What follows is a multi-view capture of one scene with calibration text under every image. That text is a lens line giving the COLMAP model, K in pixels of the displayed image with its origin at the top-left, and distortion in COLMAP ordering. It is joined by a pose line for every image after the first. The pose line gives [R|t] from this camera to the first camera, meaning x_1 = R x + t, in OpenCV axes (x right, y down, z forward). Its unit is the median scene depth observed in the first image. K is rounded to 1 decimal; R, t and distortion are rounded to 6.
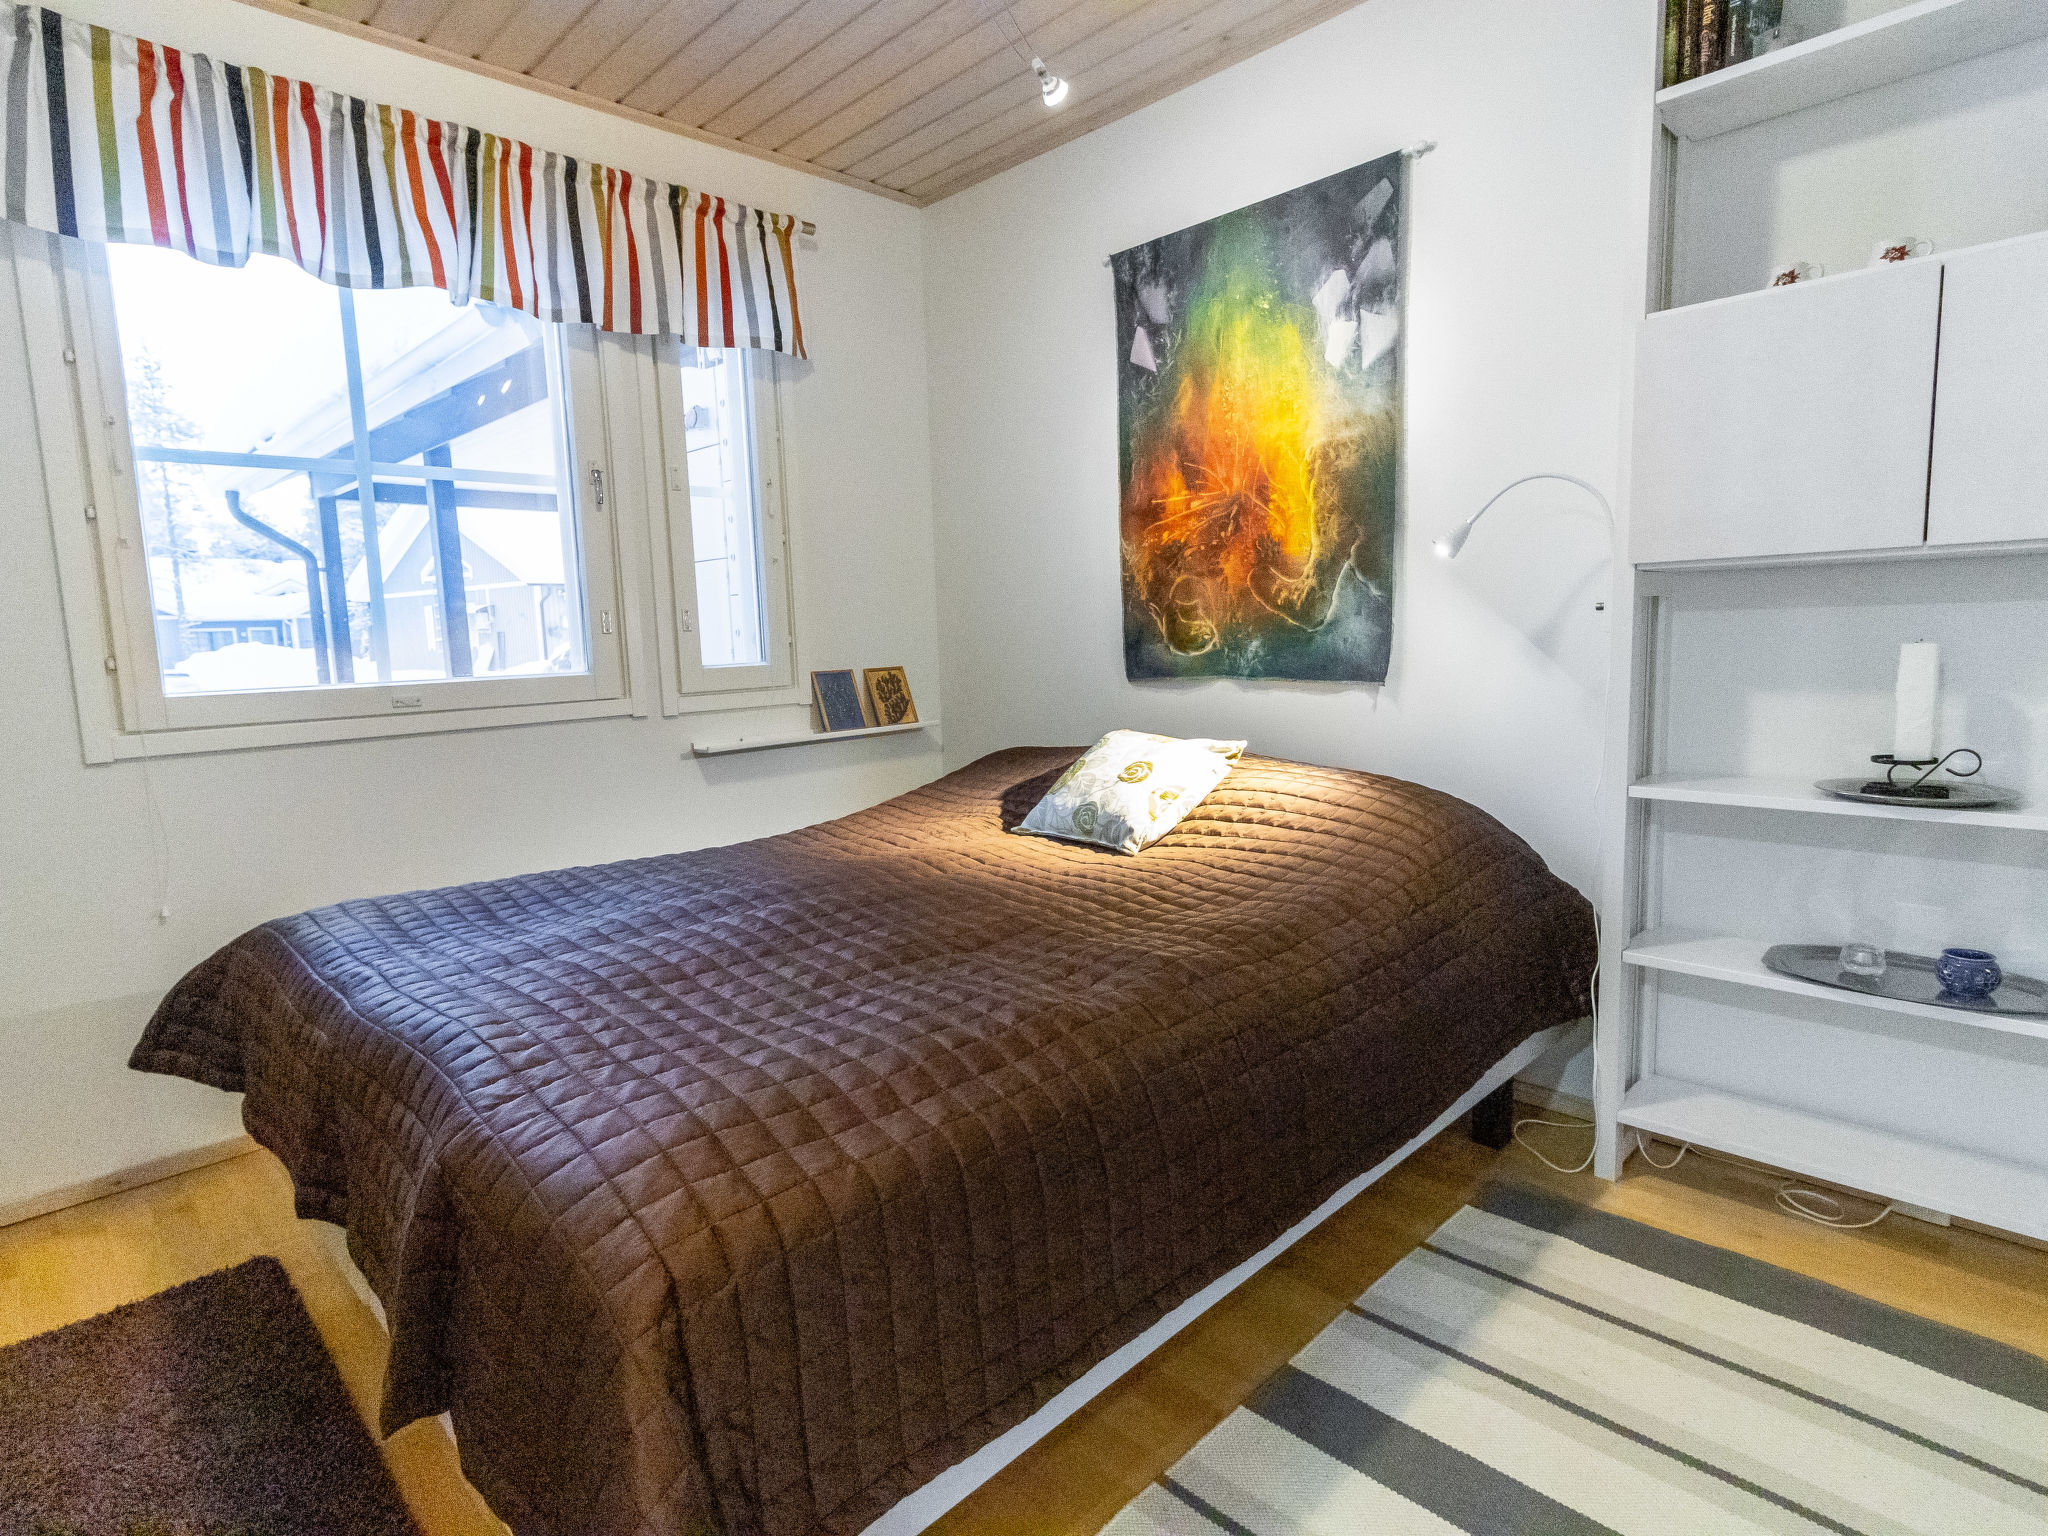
lens RADIAL K [[1077.9, 0, 1027.7], [0, 1077.9, 766.2], [0, 0, 1]] dist [0.000480, 0.001027]
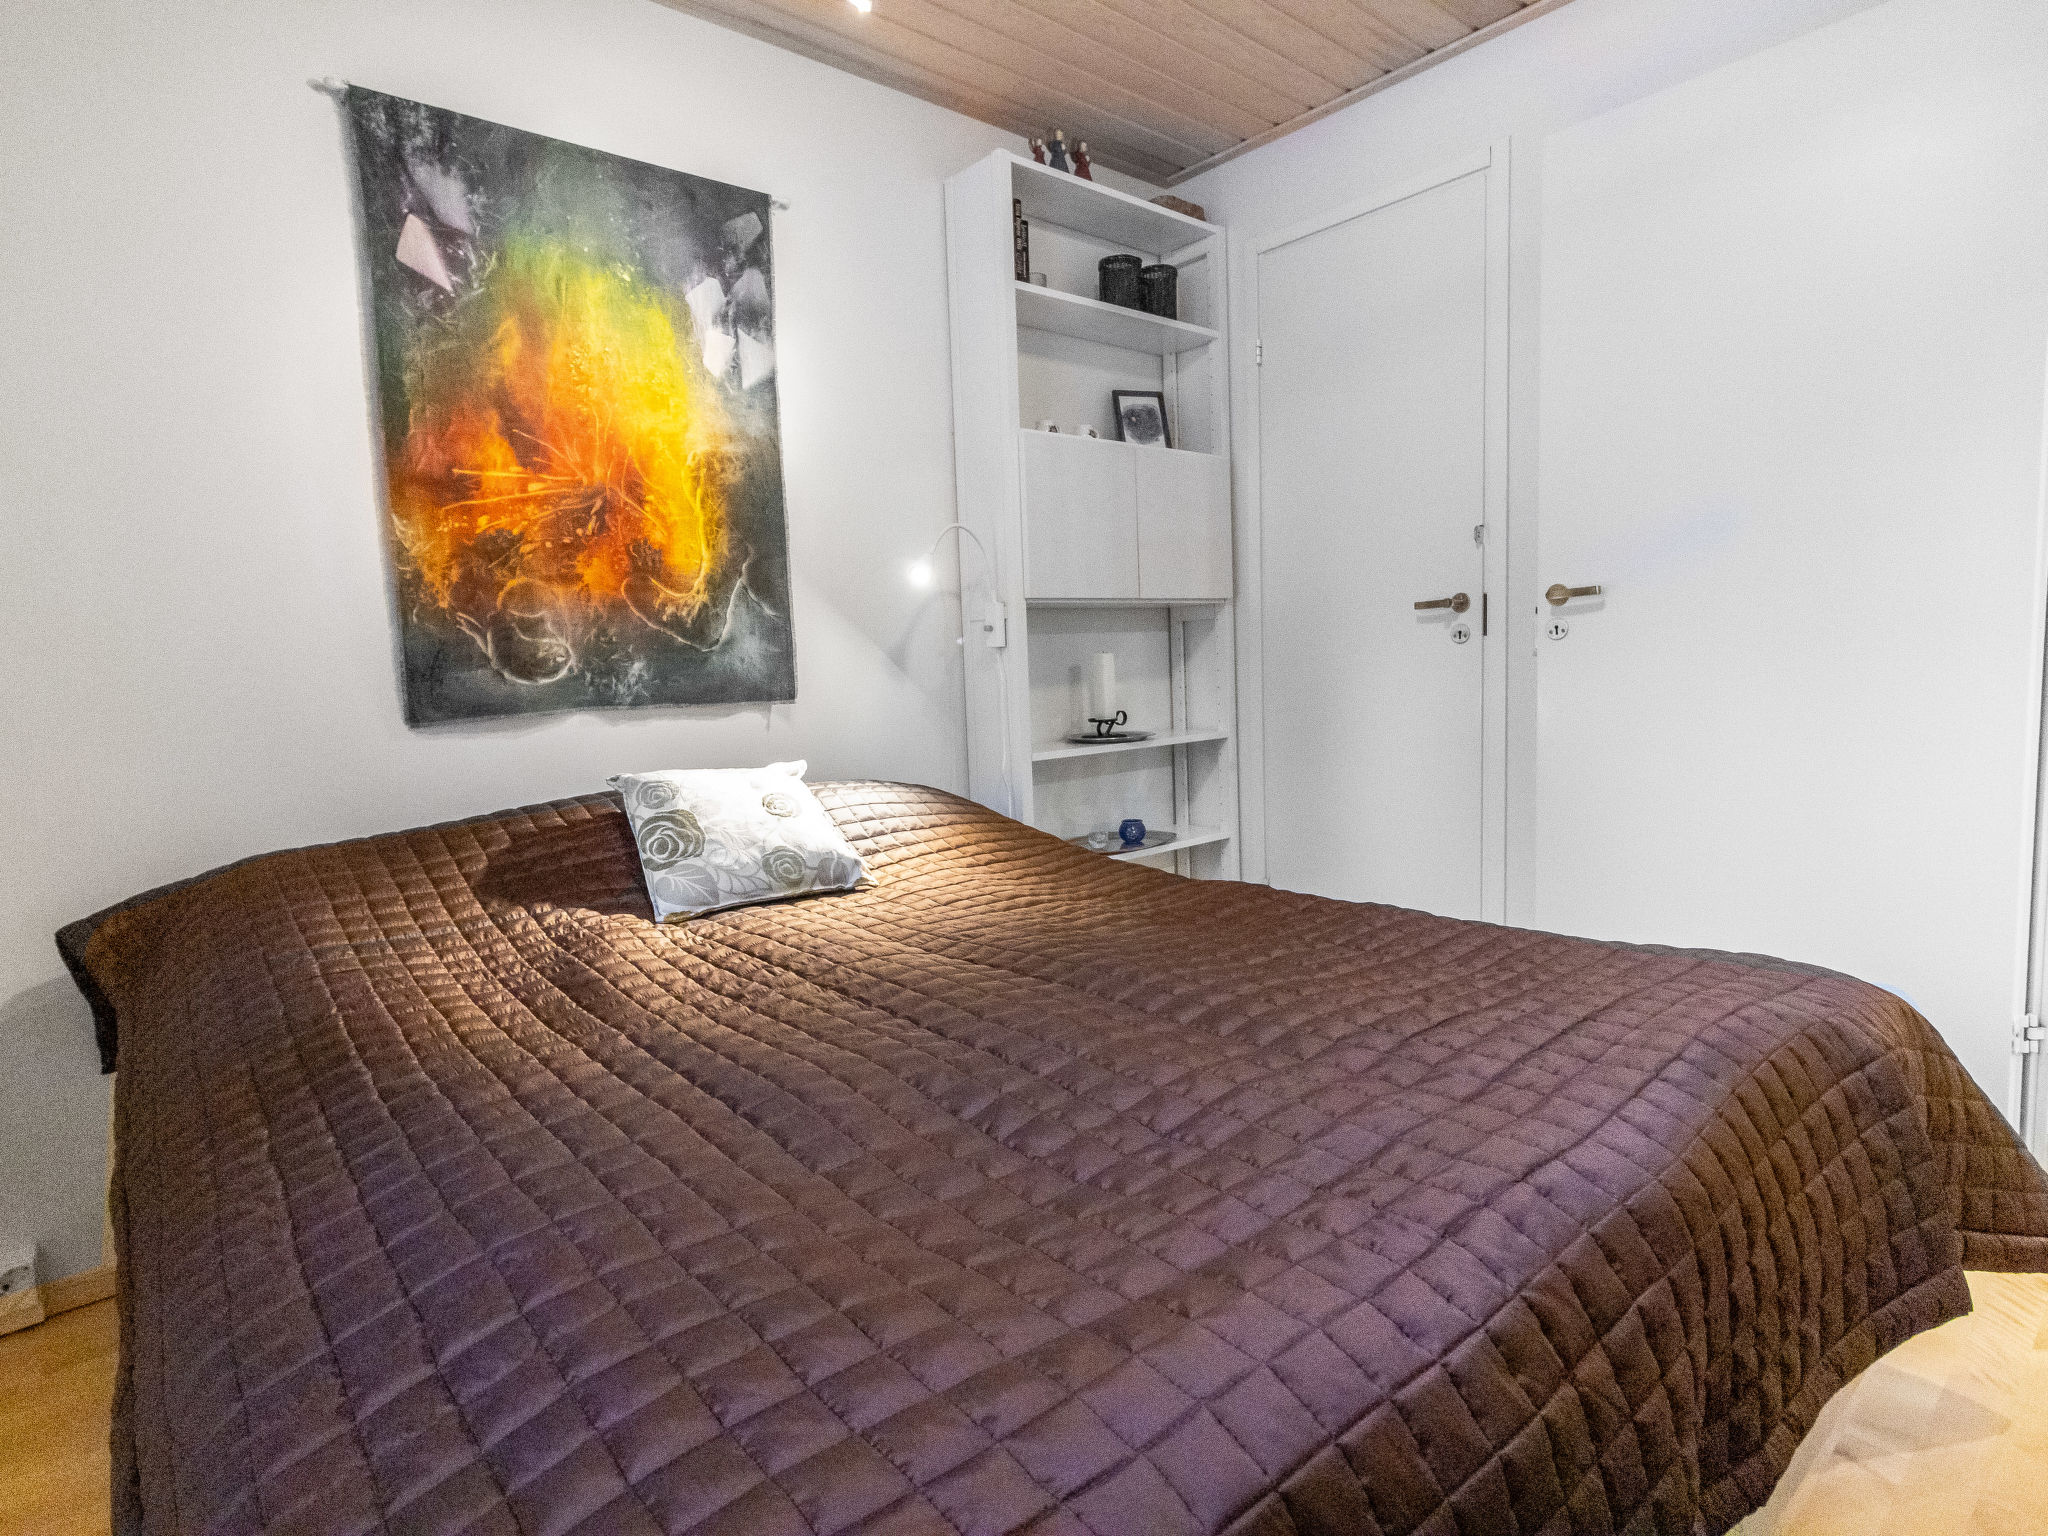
lens RADIAL K [[1077.9, 0, 1026.7], [0, 1077.9, 764.6], [0, 0, 1]] dist [0.000480, 0.001027]
pose [[0.074914, -0.075132, 0.994356, -0.626260], [0.159004, 0.985300, 0.062468, -0.041938], [-0.984432, 0.153427, 0.085759, 0.646569]]
